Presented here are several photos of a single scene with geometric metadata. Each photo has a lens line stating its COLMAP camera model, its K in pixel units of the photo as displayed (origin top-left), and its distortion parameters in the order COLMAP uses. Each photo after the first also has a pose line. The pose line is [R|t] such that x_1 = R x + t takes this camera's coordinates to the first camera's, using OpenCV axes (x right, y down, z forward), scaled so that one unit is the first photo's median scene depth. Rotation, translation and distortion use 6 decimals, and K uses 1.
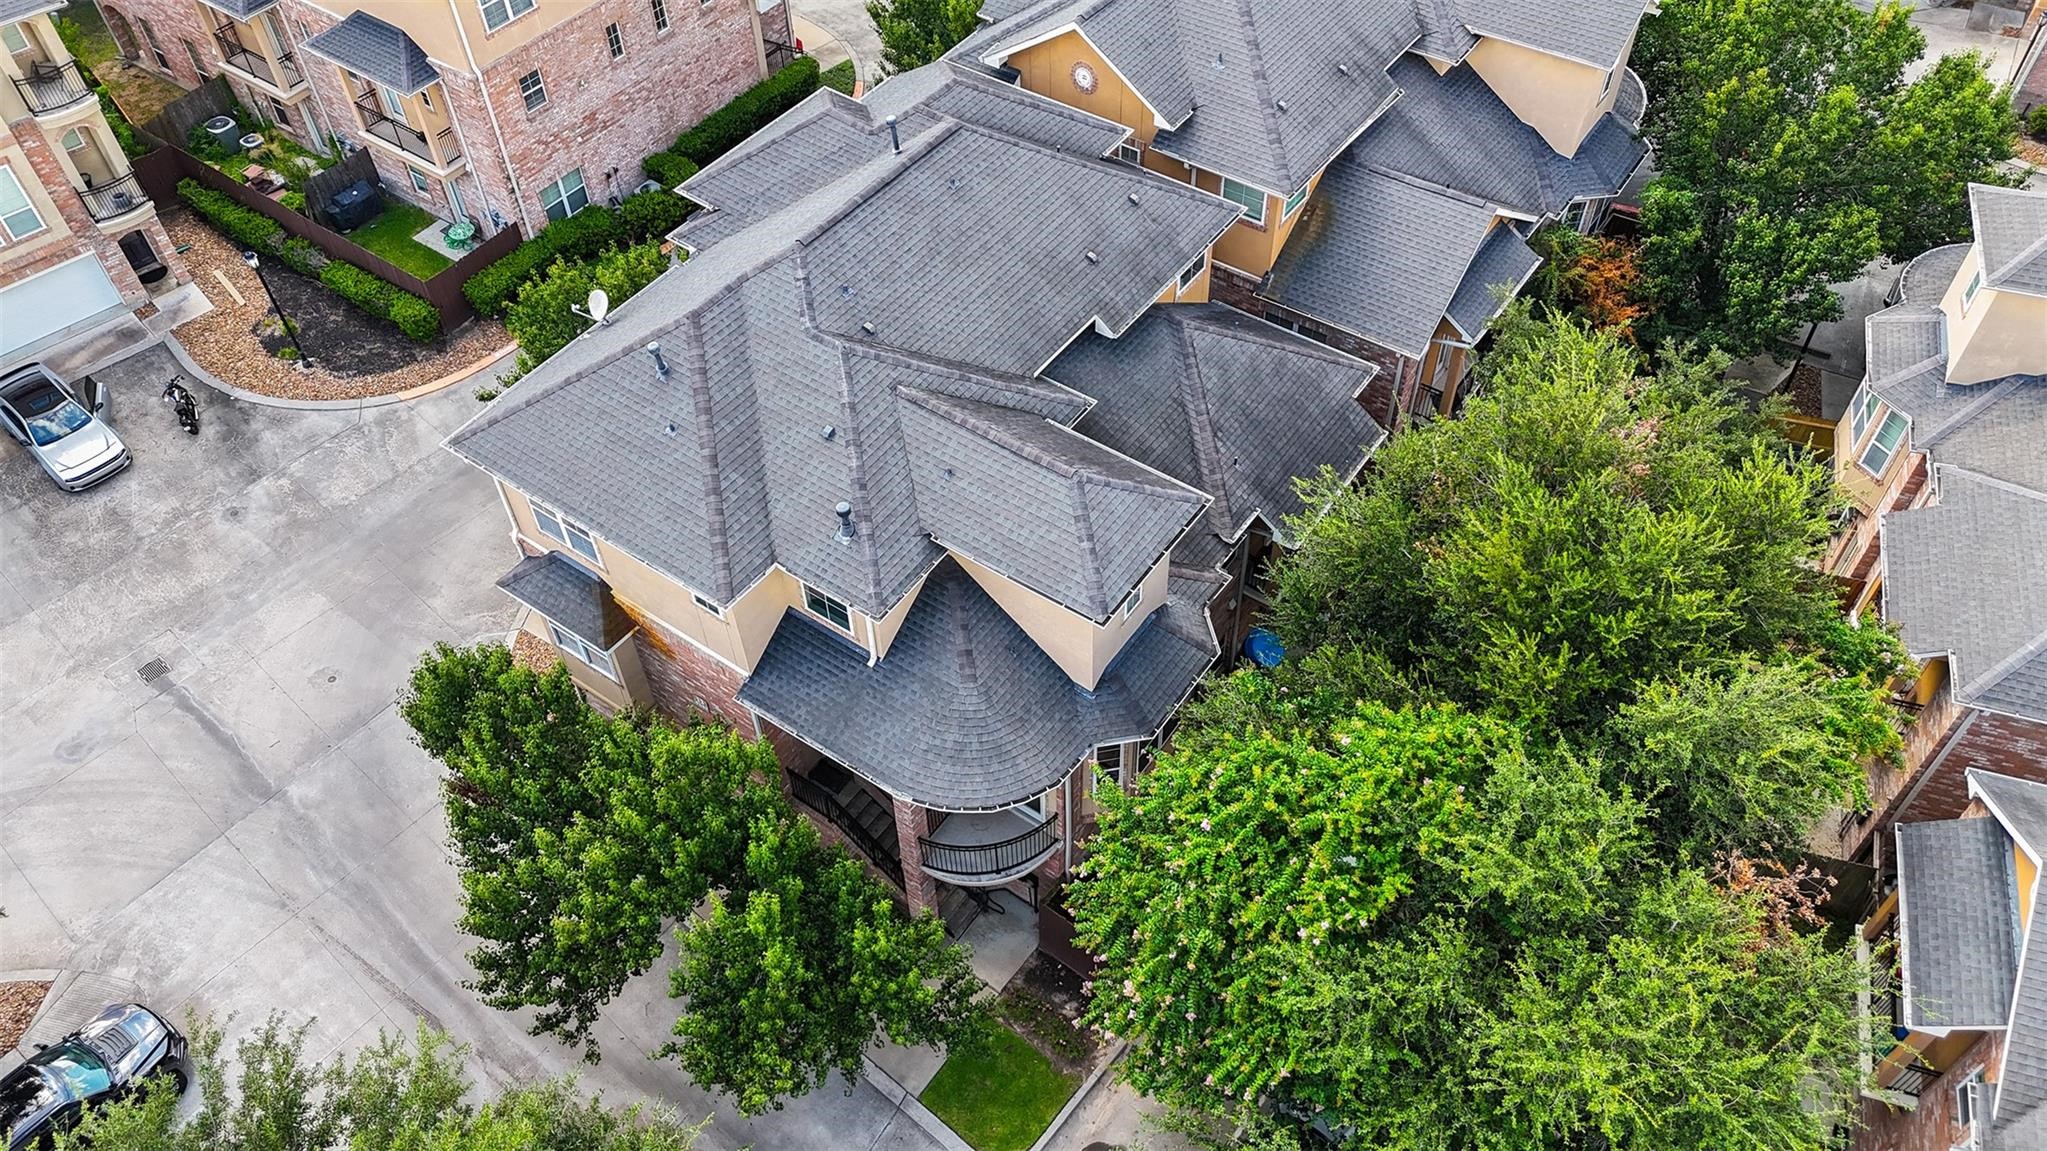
lens RADIAL K [[1467.0, 0, 1026.4], [0, 1467.0, 572.8], [0, 0, 1]] dist [0.001672, 0.000605]
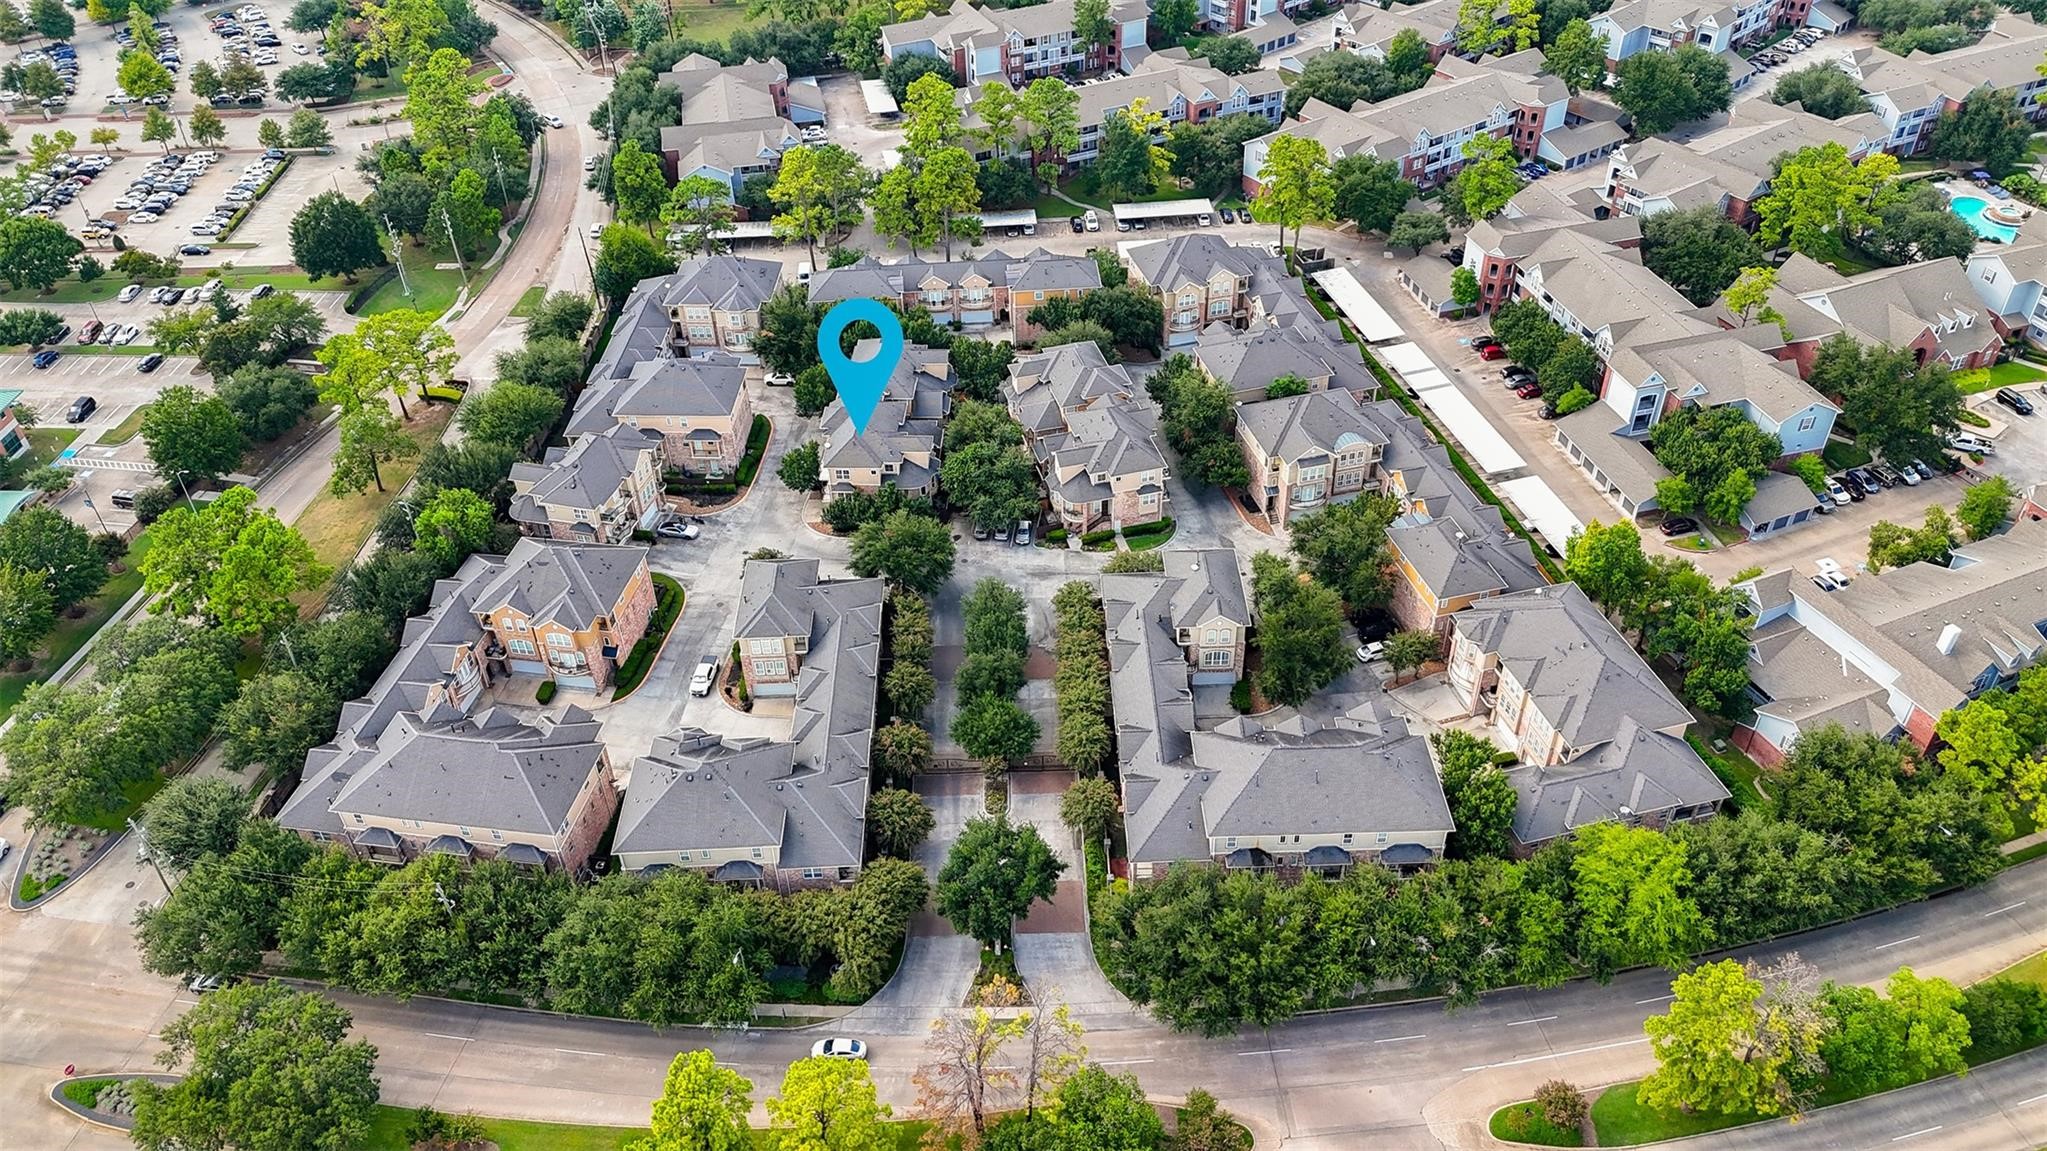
lens RADIAL K [[1467.0, 0, 1025.2], [0, 1467.0, 576.1], [0, 0, 1]] dist [0.001672, 0.000605]
pose [[0.832394, -0.341885, 0.436159, -2.154723], [0.419702, 0.902856, -0.093278, 1.076779], [-0.361899, 0.260701, 0.895022, -4.063708]]
